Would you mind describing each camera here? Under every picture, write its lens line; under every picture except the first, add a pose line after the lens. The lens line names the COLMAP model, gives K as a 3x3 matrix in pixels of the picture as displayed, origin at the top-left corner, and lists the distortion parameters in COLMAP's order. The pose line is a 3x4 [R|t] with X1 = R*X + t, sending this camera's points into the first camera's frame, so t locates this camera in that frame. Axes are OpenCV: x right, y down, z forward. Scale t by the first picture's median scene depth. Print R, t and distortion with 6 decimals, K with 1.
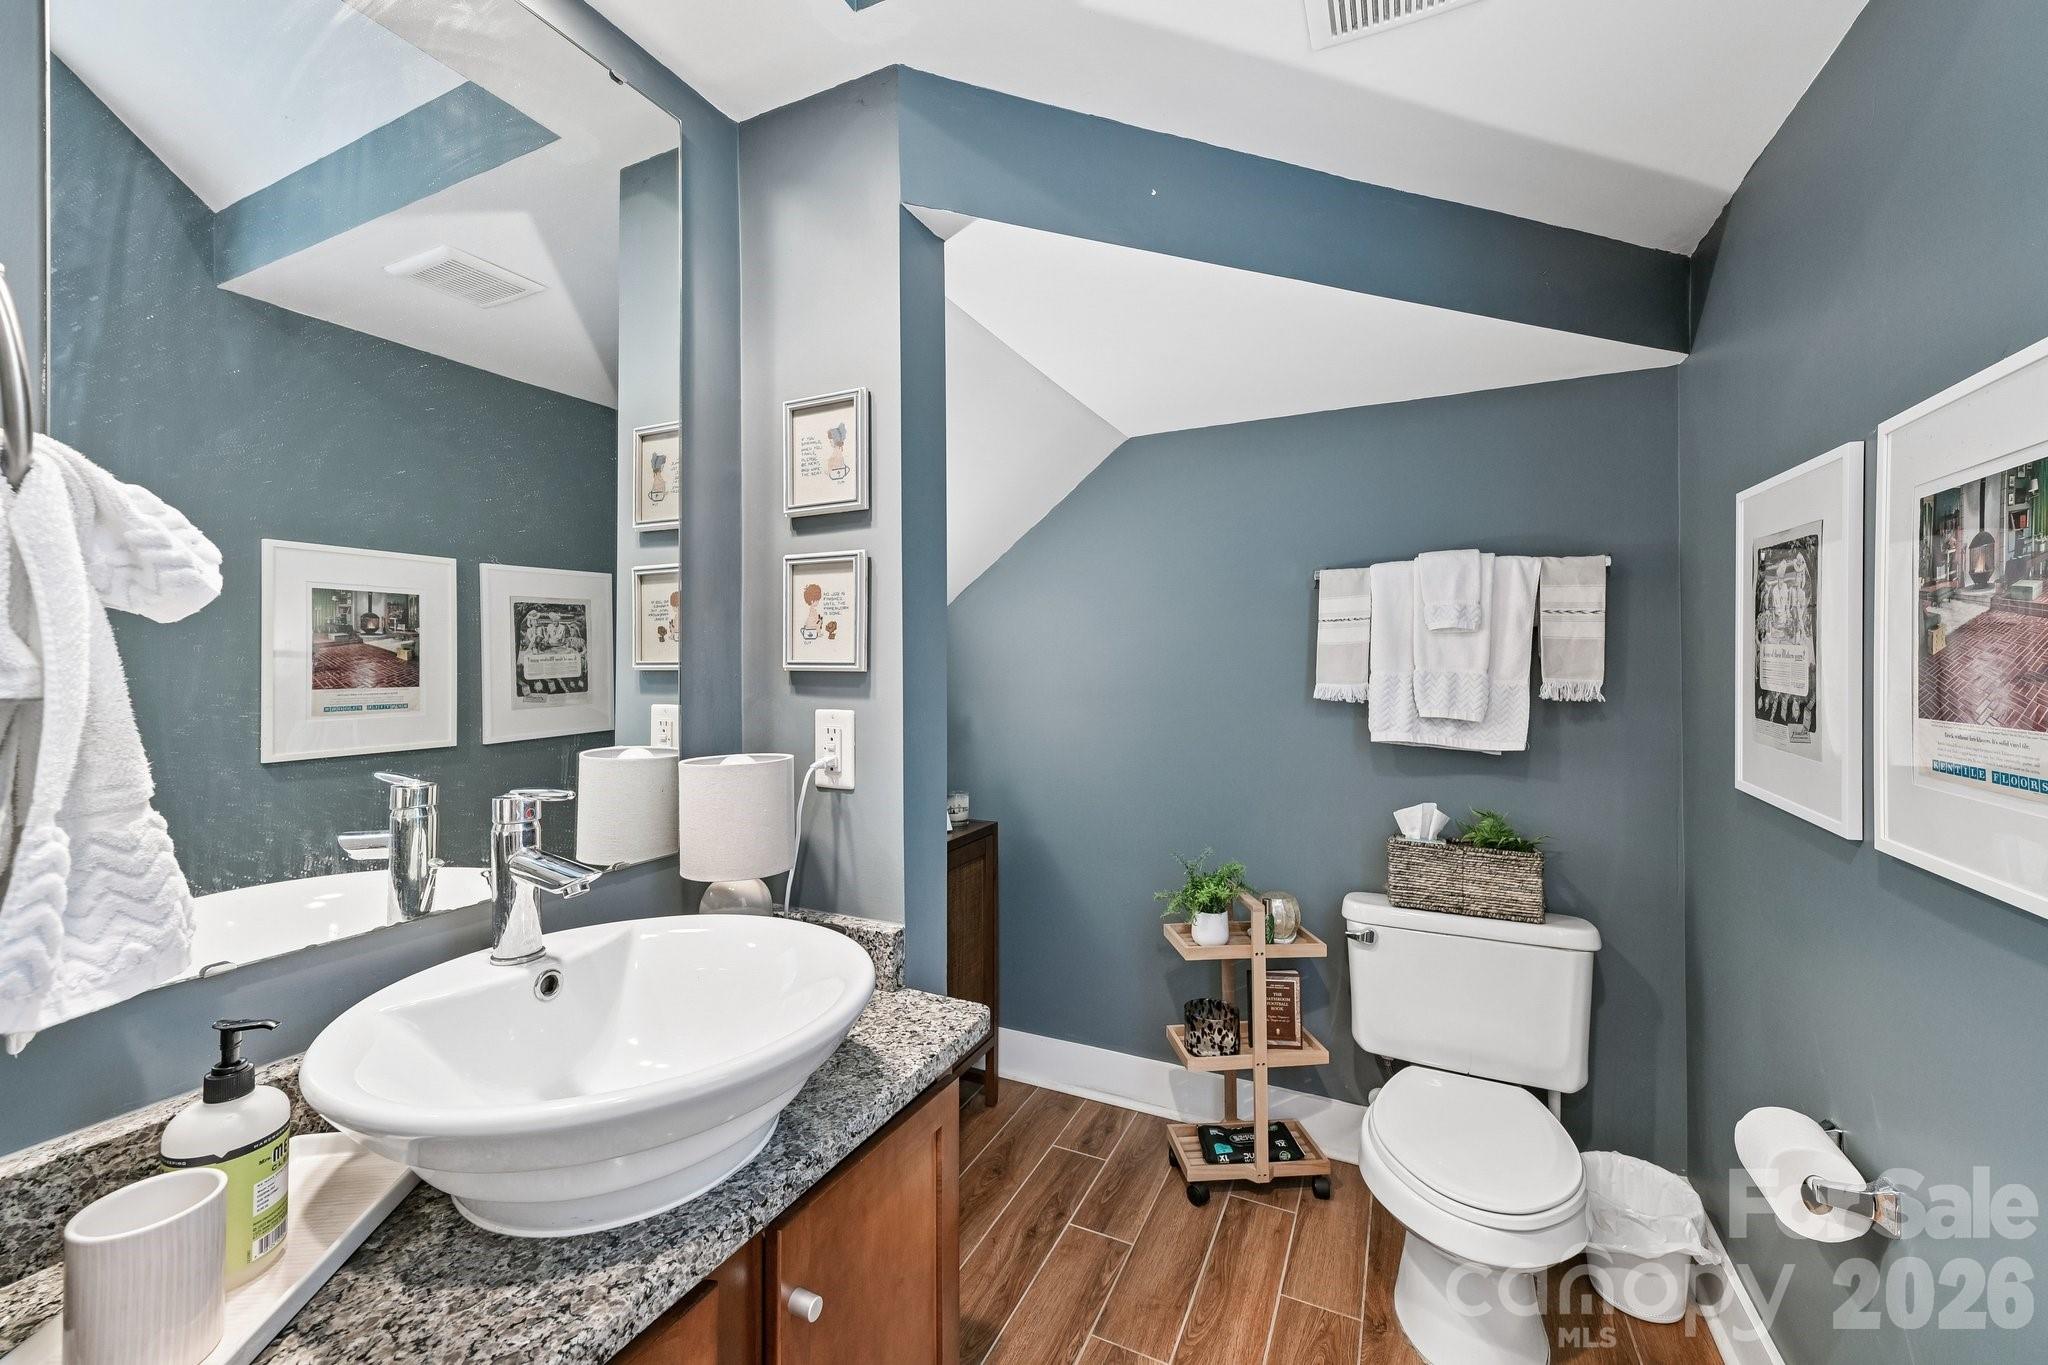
lens RADIAL K [[814.2, 0, 1033.8], [0, 814.2, 670.7], [0, 0, 1]] dist [0.004864, 0.000013]
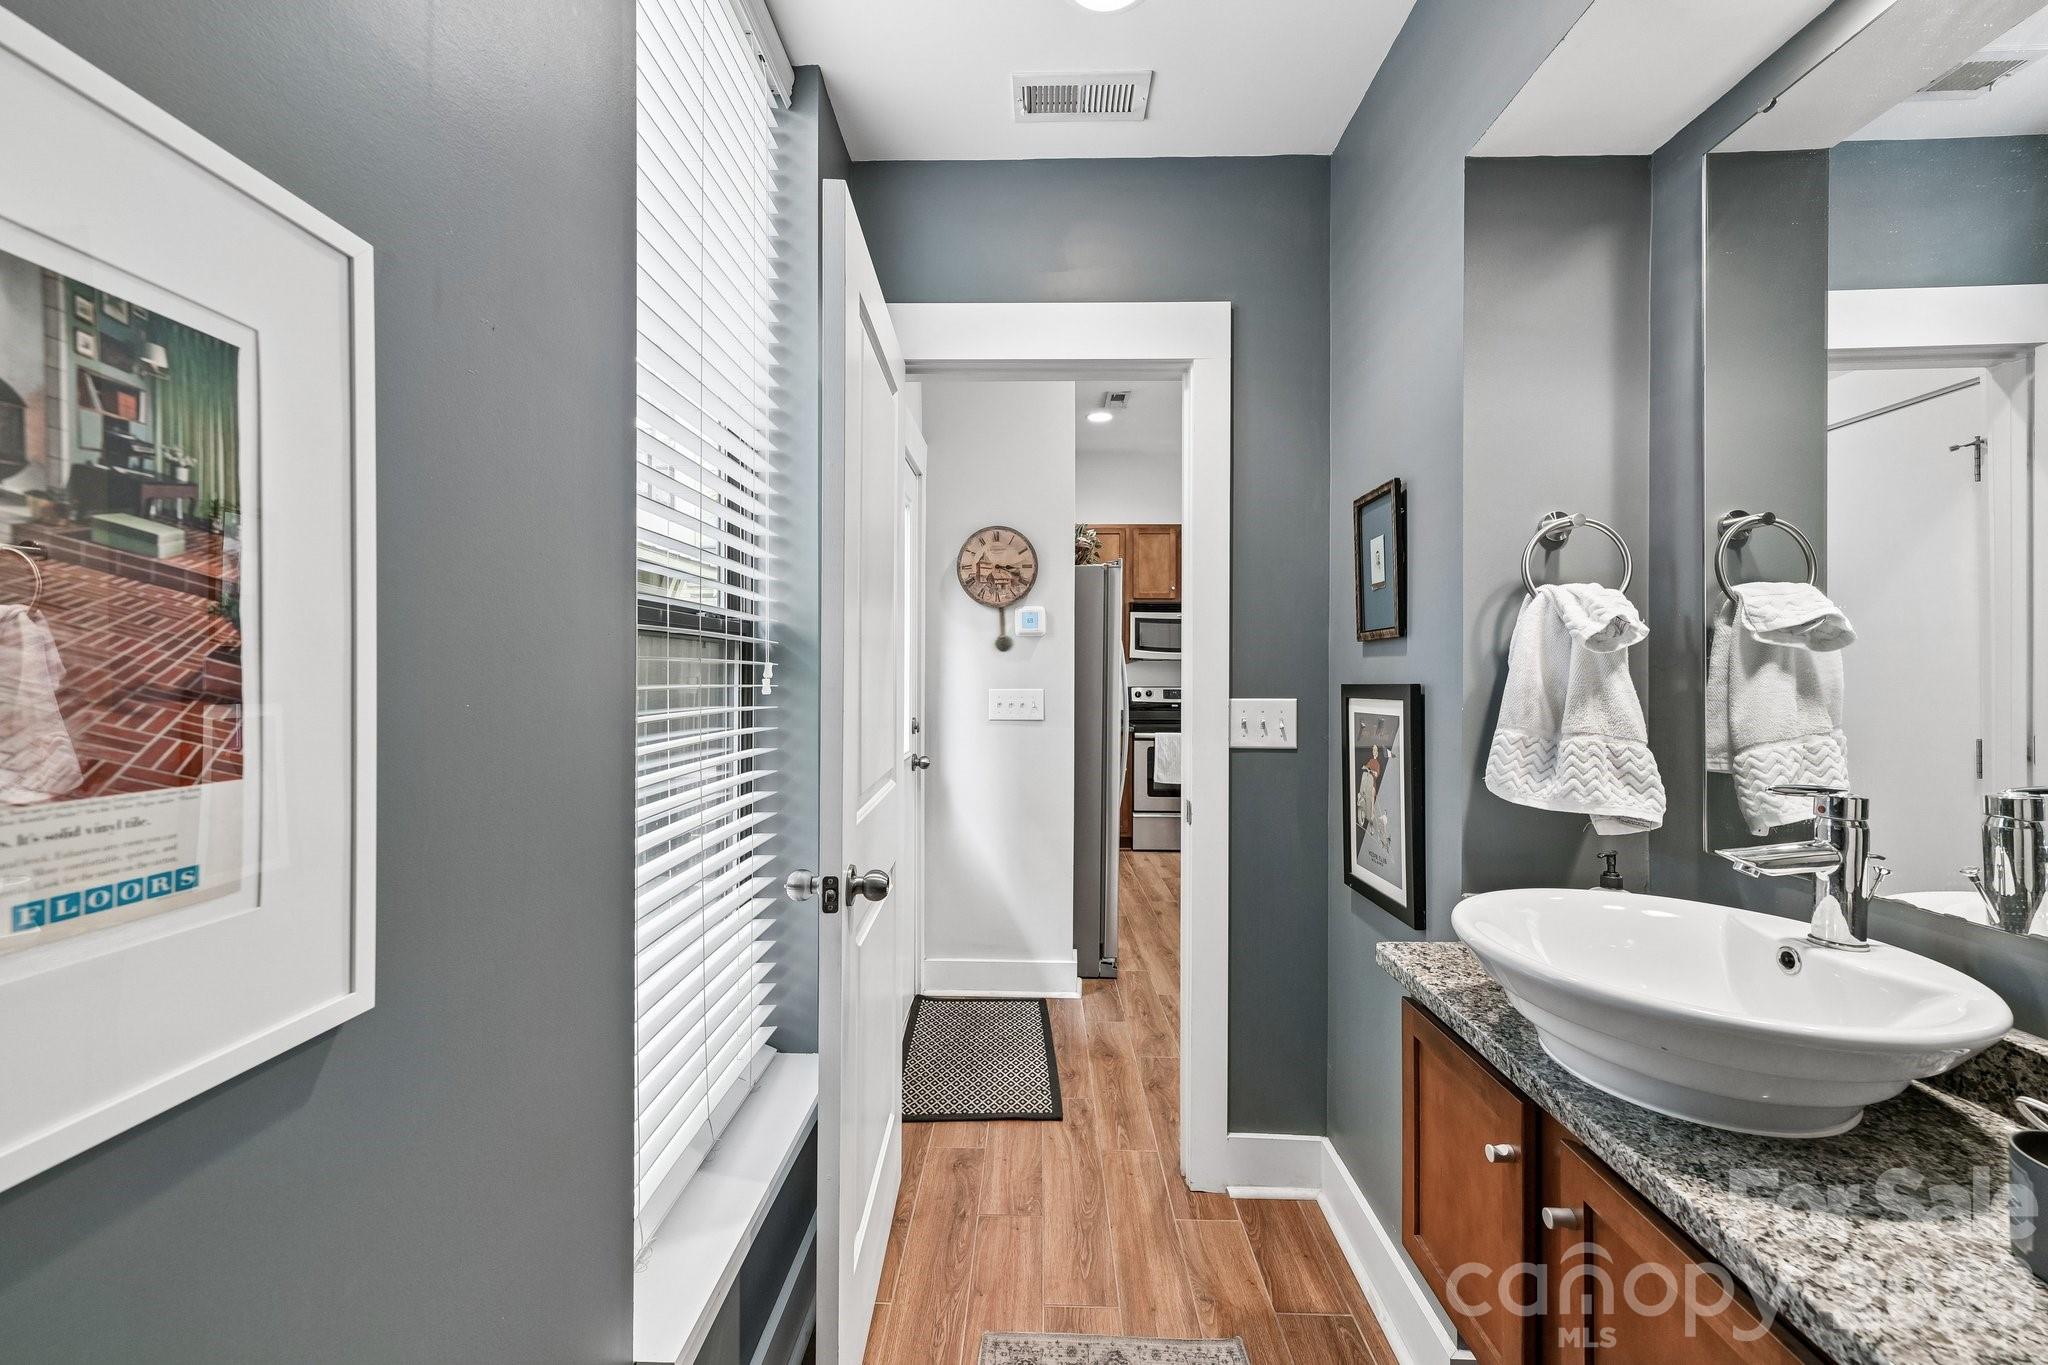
lens RADIAL K [[814.2, 0, 1032.7], [0, 814.2, 672.7], [0, 0, 1]] dist [0.004864, 0.000013]
pose [[-0.914064, -0.004701, -0.405542, 0.881261], [-0.003785, 0.999988, -0.003060, -0.008016], [0.405552, -0.001262, -0.914071, 1.732610]]
